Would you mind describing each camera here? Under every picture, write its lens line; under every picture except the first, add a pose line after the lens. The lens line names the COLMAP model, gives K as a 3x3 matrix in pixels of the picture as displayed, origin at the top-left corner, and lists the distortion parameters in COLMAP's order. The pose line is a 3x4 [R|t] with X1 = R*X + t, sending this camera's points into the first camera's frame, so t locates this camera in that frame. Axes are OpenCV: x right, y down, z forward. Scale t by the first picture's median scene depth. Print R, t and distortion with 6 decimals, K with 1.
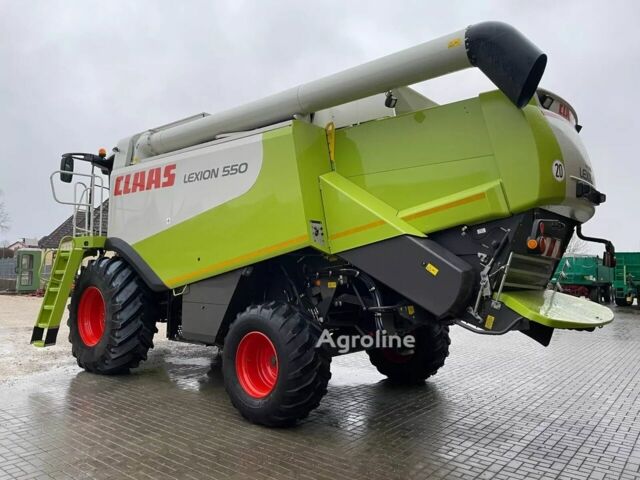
lens RADIAL K [[491.9, 0, 320.0], [0, 491.9, 240.0], [0, 0, 1]] dist [0.045710, -0.005819]
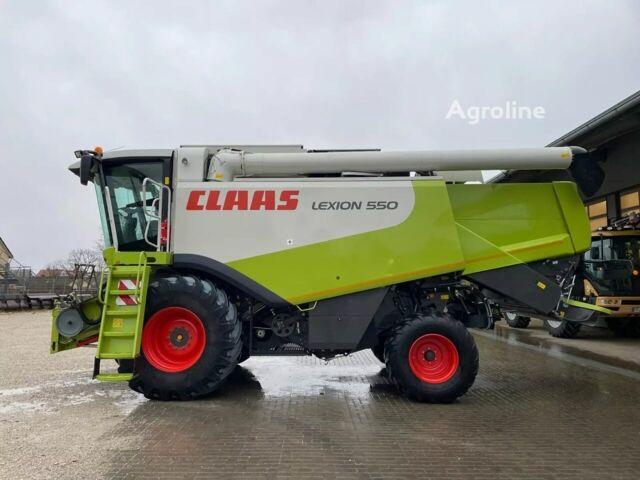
lens RADIAL K [[503.8, 0, 320.0], [0, 503.8, 240.0], [0, 0, 1]] dist [-0.005471, -0.007666]
pose [[0.777869, 0.046495, 0.626704, -1.007690], [-0.031420, 0.998889, -0.035109, -0.006960], [-0.627640, 0.007619, 0.778466, 0.107684]]
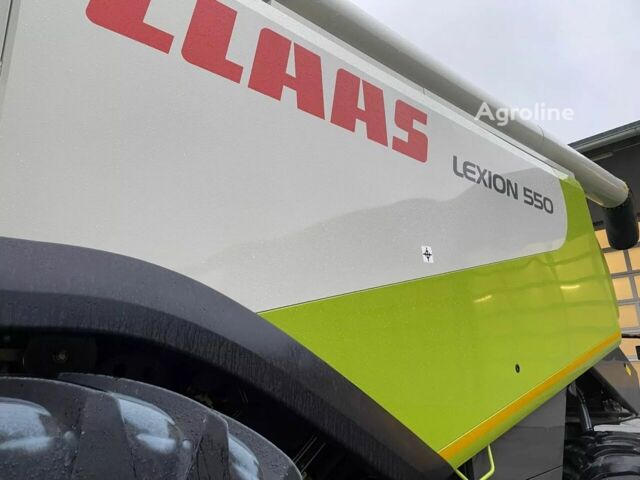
lens RADIAL K [[491.9, 0, 320.0], [0, 491.9, 240.0], [0, 0, 1]] dist [0.045710, -0.005819]
pose [[0.119144, 0.236725, 0.964244, -0.687270], [-0.014952, 0.971479, -0.236653, 0.035074], [-0.992764, 0.013778, 0.119285, 1.100322]]
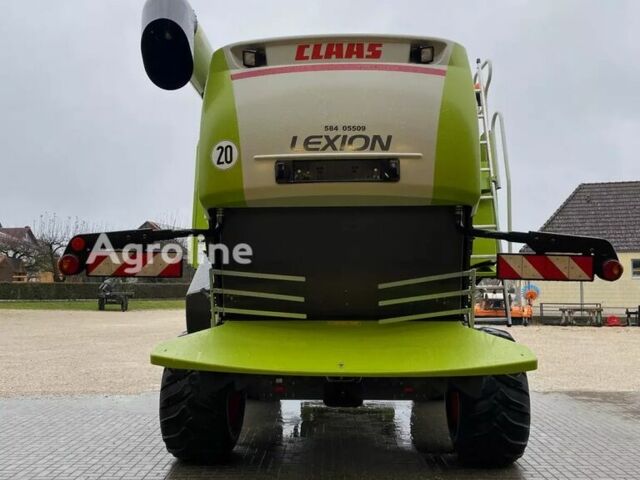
lens RADIAL K [[650.5, 0, 320.0], [0, 650.5, 240.0], [0, 0, 1]] dist [0.012375, -0.003980]
pose [[0.627917, -0.072581, -0.774888, 0.887278], [0.057036, 0.997256, -0.047192, 0.026813], [0.776188, -0.014564, 0.630334, 0.340714]]
